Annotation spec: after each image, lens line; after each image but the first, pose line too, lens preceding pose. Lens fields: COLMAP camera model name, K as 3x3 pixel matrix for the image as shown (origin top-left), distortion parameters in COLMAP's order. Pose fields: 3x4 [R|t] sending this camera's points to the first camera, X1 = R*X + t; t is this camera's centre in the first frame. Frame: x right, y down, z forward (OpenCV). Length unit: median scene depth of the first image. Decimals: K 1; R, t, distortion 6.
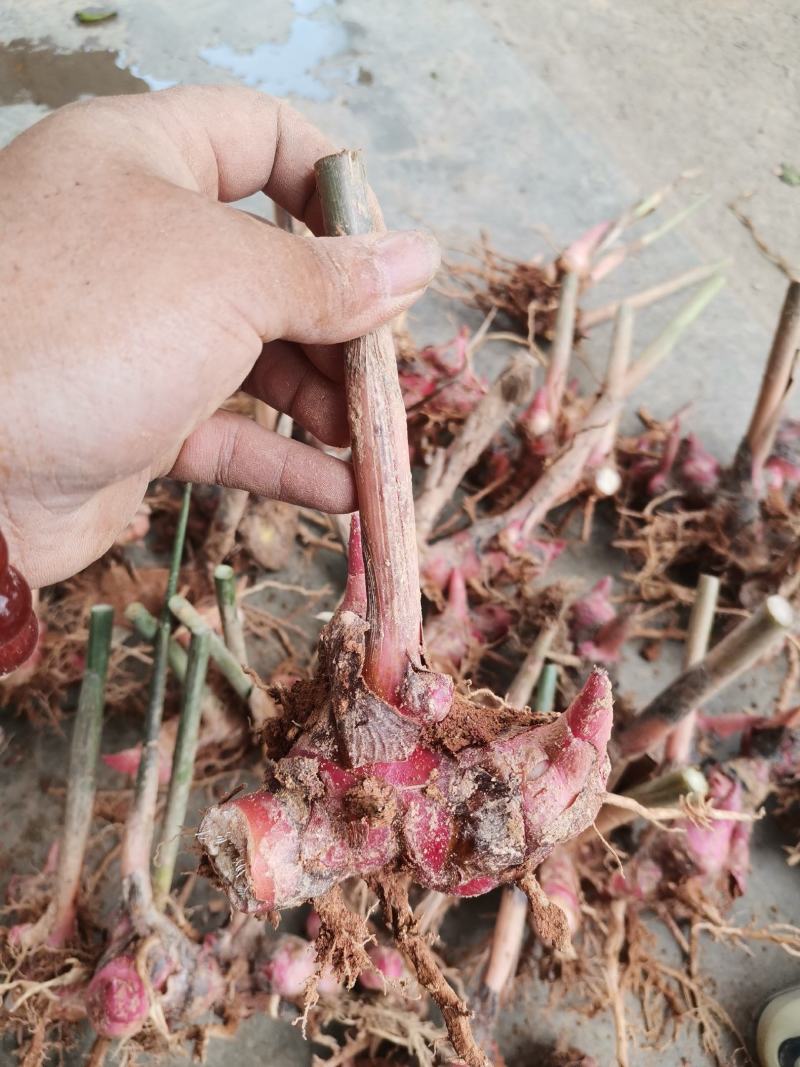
lens RADIAL K [[820.9, 0, 400.8], [0, 820.9, 535.9], [0, 0, 1]] dist [0.049791, -0.088852]
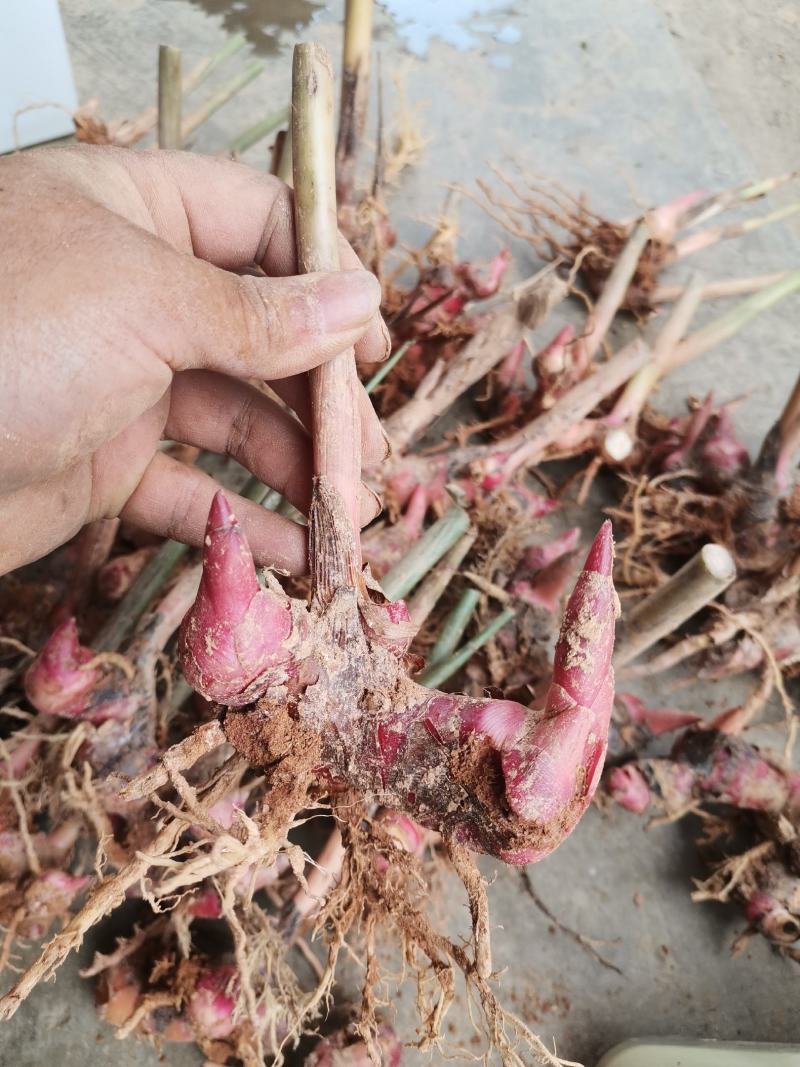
lens RADIAL K [[818.1, 0, 400.0], [0, 818.1, 533.5], [0, 0, 1]] dist [0.053777, -0.090022]
pose [[0.956621, 0.250798, -0.148247, 0.186868], [-0.257777, 0.965751, -0.029588, 0.120419], [0.135749, 0.066519, 0.988508, 0.088091]]
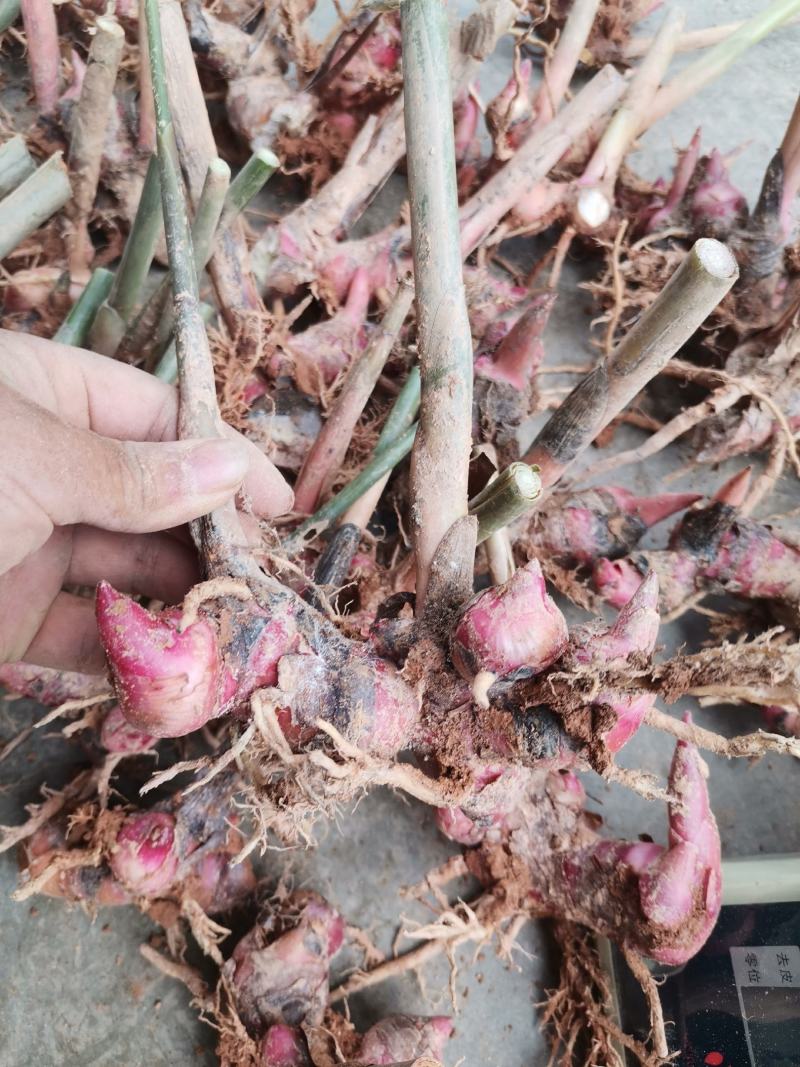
lens RADIAL K [[812.0, 0, 405.9], [0, 812.0, 532.9], [0, 0, 1]] dist [0.090656, -0.170017]
pose [[0.975593, 0.186463, -0.115974, 0.235088], [-0.178099, 0.980851, 0.078814, 0.206139], [0.128449, -0.056235, 0.990120, 0.220171]]
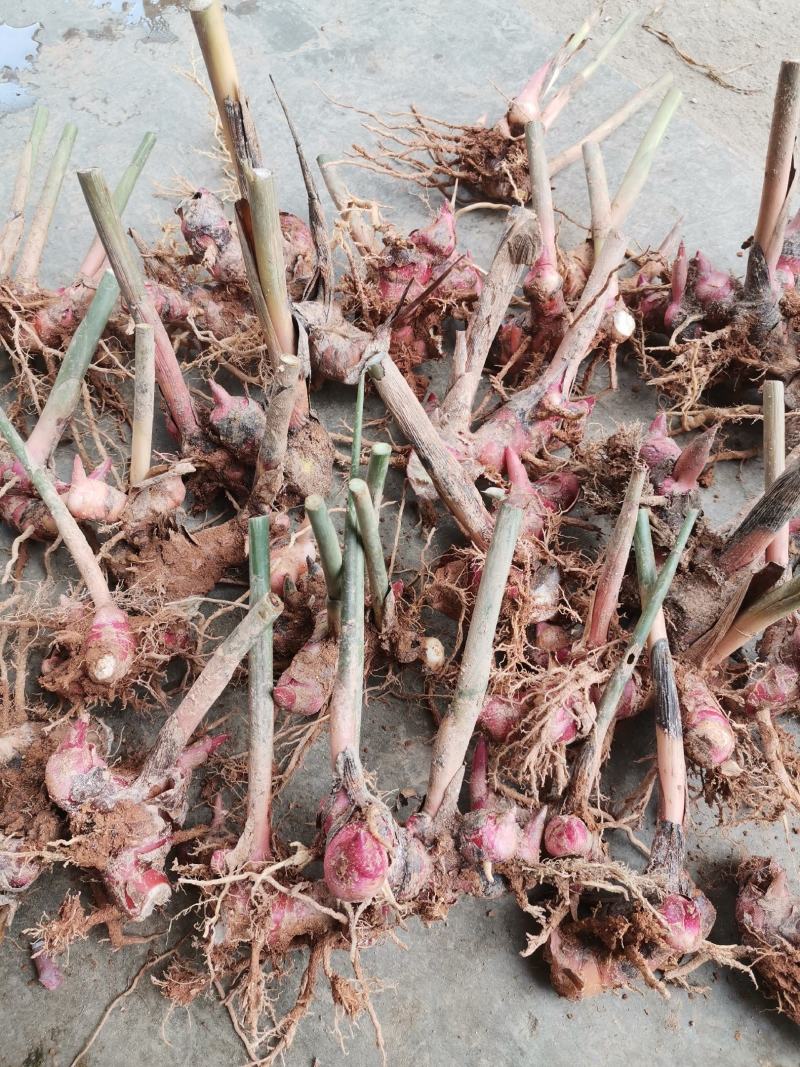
lens RADIAL K [[798.5, 0, 400.0], [0, 798.5, 533.5], [0, 0, 1]] dist [0.089987, -0.135364]
pose [[0.962428, -0.264390, 0.061897, -0.140283], [0.257695, 0.961170, 0.098715, 0.010903], [-0.085593, -0.079056, 0.993189, 0.043544]]
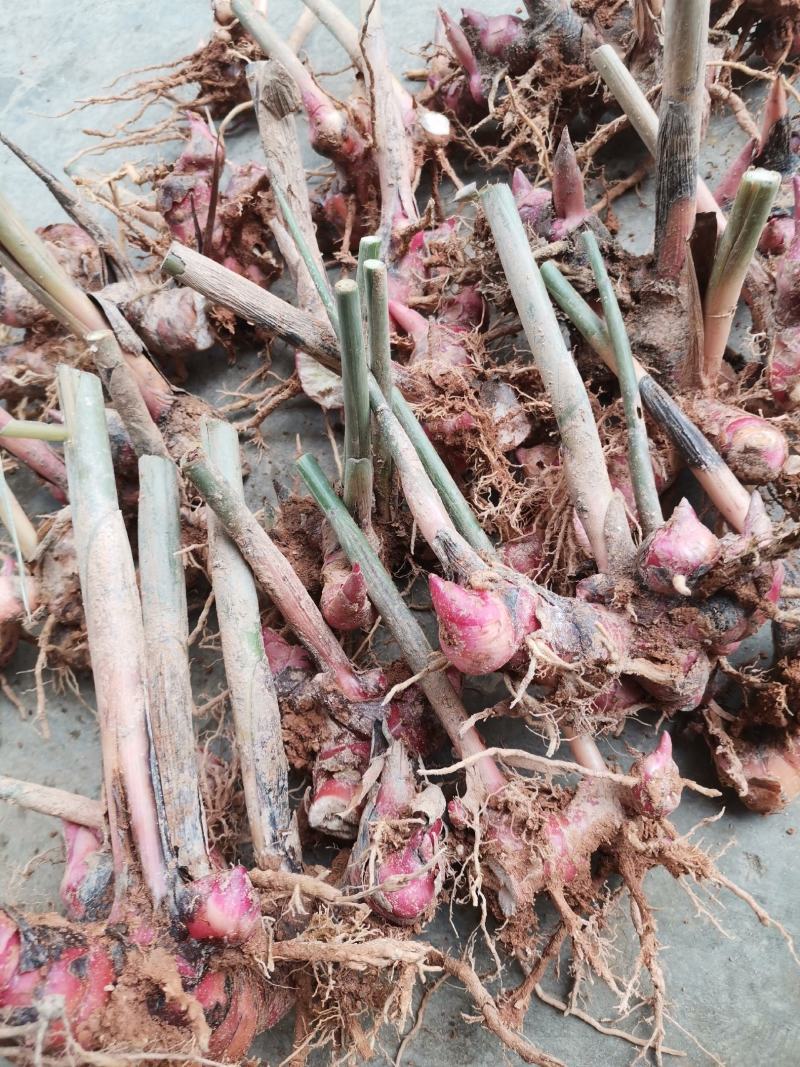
lens RADIAL K [[820.9, 0, 400.8], [0, 820.9, 535.9], [0, 0, 1]] dist [0.049791, -0.088852]
pose [[0.689814, -0.722638, 0.044174, -0.129337], [0.720833, 0.691219, 0.051150, 0.167120], [-0.067497, -0.003442, 0.997714, 0.142752]]
